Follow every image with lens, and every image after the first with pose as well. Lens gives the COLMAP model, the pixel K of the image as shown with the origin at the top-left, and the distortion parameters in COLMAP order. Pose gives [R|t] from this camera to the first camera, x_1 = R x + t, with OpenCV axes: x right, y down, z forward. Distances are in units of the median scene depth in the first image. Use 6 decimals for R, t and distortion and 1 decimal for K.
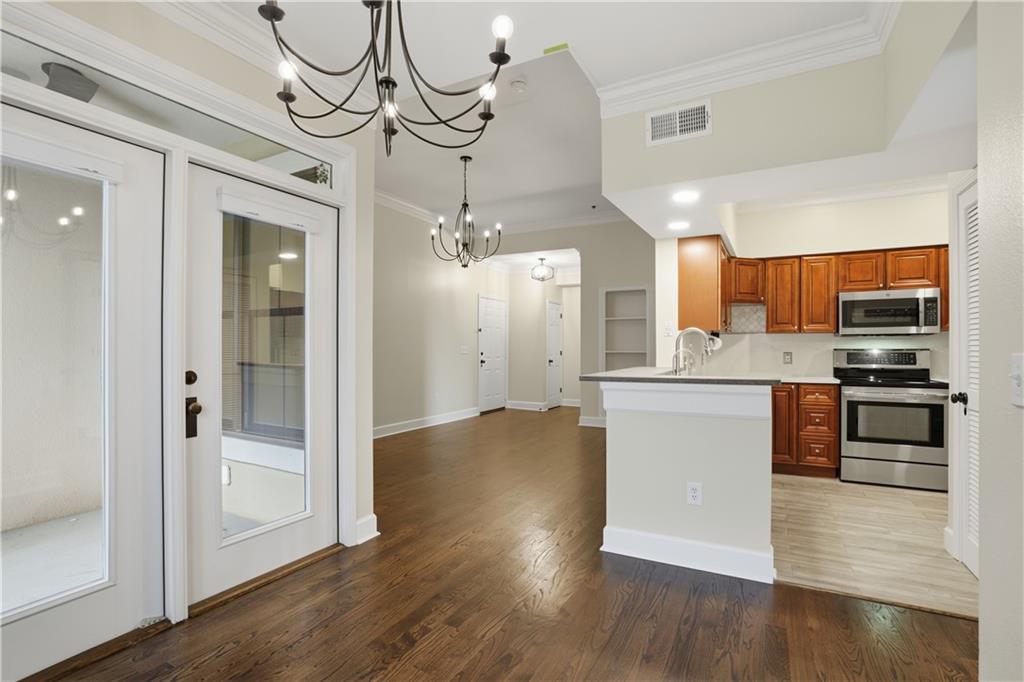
lens RADIAL K [[475.1, 0, 506.8], [0, 475.1, 343.7], [0, 0, 1]] dist [-0.046117, 0.018052]
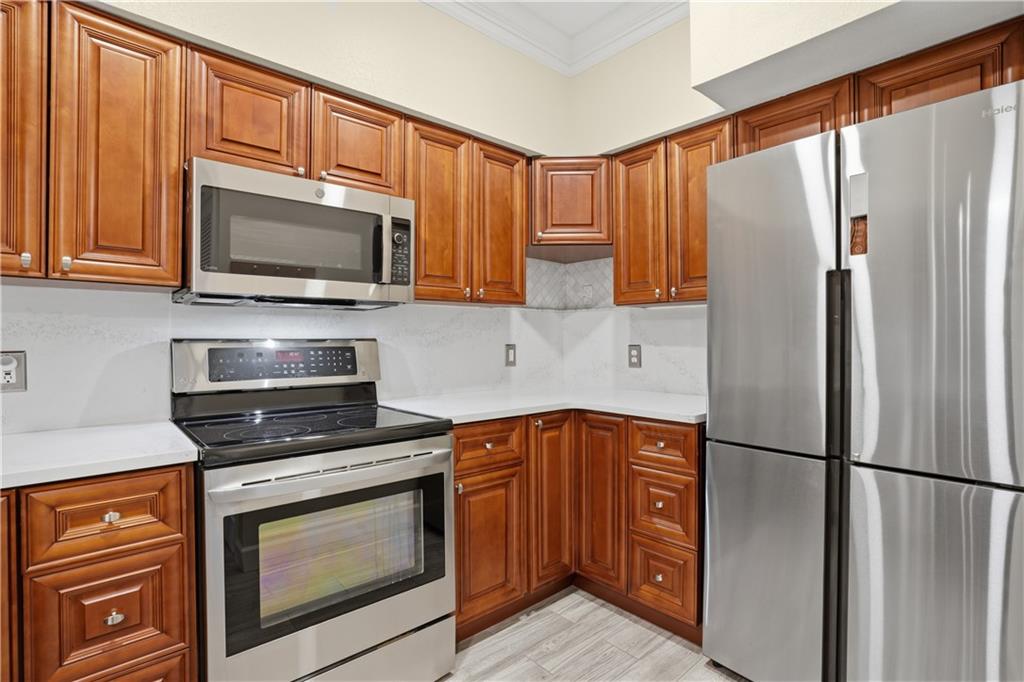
lens RADIAL K [[475.1, 0, 506.8], [0, 475.1, 343.7], [0, 0, 1]] dist [-0.046117, 0.018052]
pose [[0.314802, -0.010054, 0.949104, 0.489372], [-0.008148, 0.999878, 0.013294, 0.008856], [-0.949122, -0.011918, 0.314682, 0.710130]]
